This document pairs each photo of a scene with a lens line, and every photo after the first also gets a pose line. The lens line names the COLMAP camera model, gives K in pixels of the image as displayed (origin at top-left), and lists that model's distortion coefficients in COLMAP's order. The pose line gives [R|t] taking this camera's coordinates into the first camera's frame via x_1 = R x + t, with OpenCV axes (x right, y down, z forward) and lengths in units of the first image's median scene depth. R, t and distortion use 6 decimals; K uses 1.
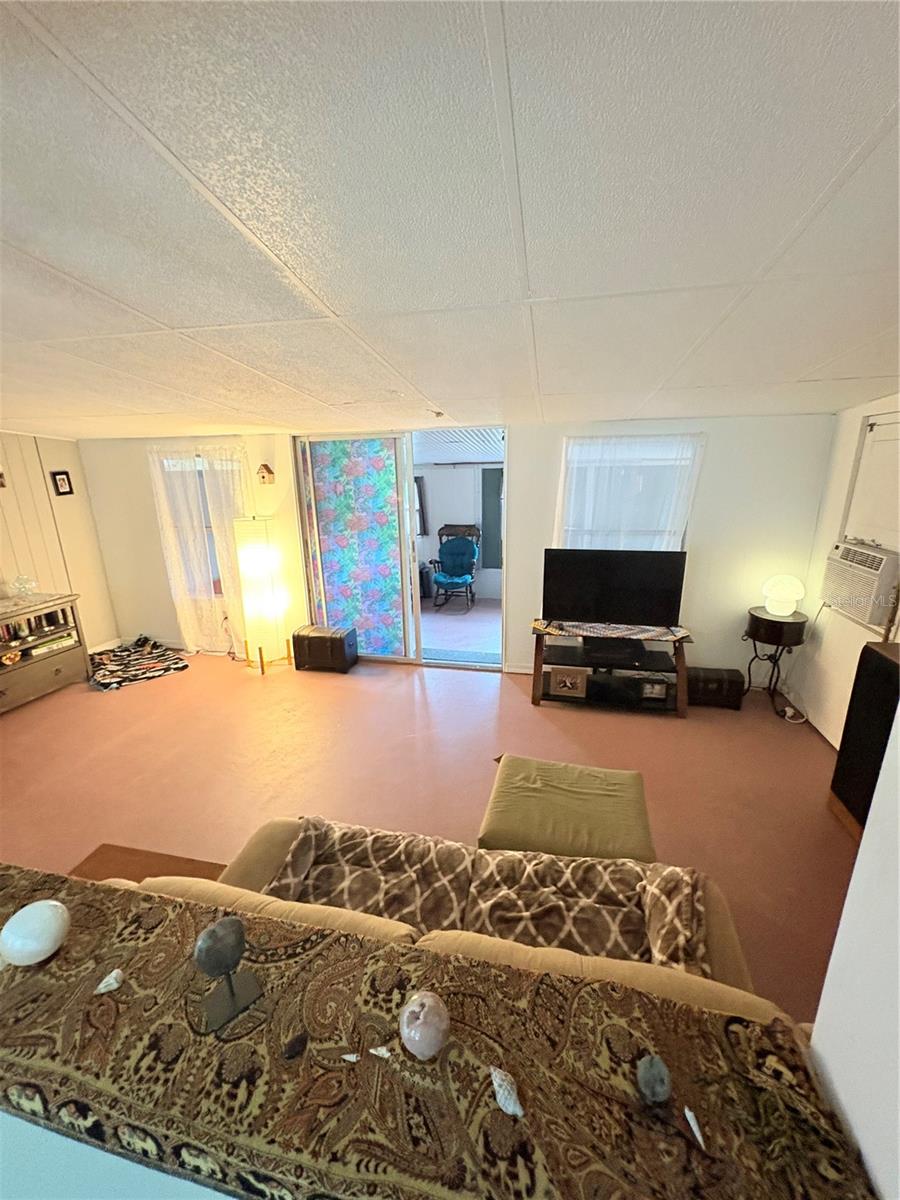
lens RADIAL K [[479.3, 0, 445.0], [0, 479.3, 598.9], [0, 0, 1]] dist [0.001879, -0.000343]
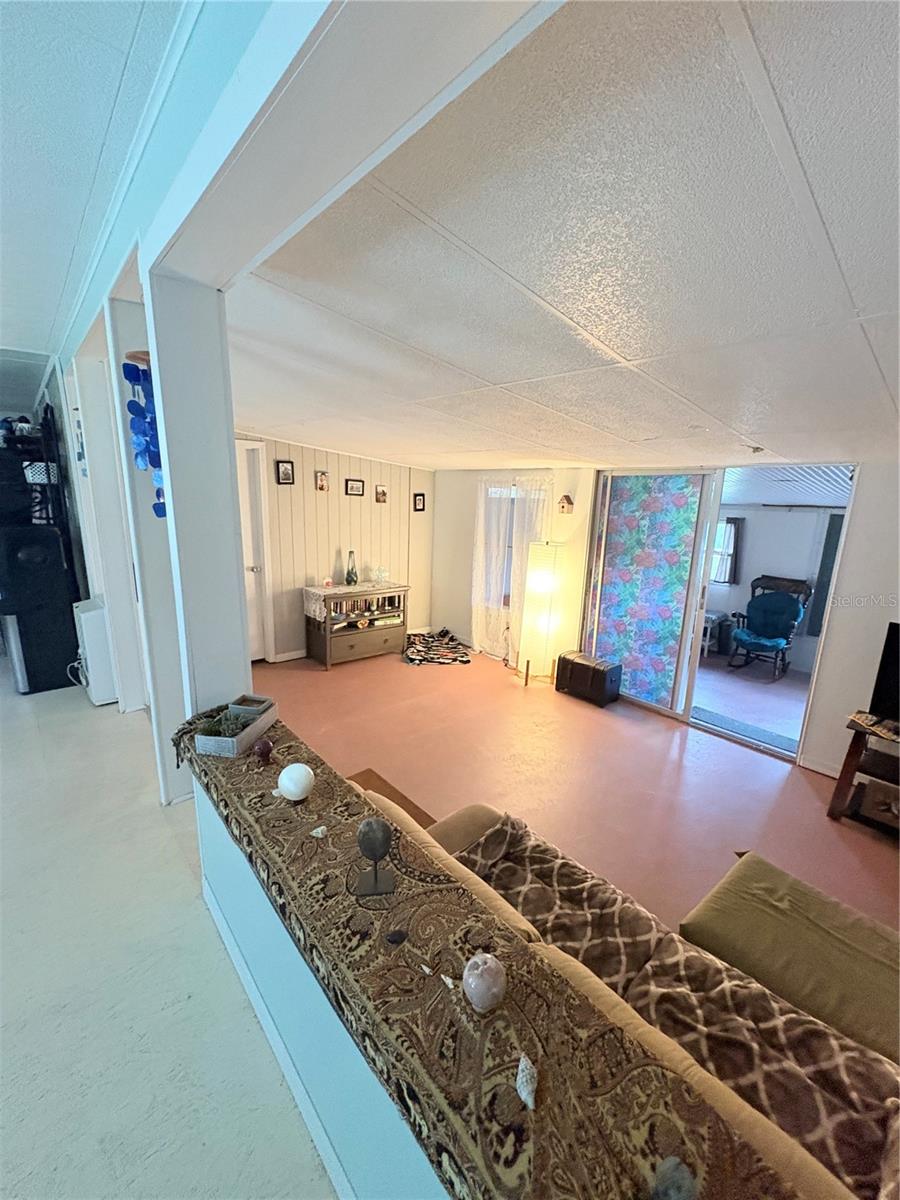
lens RADIAL K [[479.3, 0, 446.4], [0, 479.3, 599.2], [0, 0, 1]] dist [0.001879, -0.000343]
pose [[0.806051, 0.170242, -0.566834, 0.135406], [-0.205979, 0.978556, 0.000990, 0.006742], [0.554847, 0.115958, 0.823832, -0.032480]]
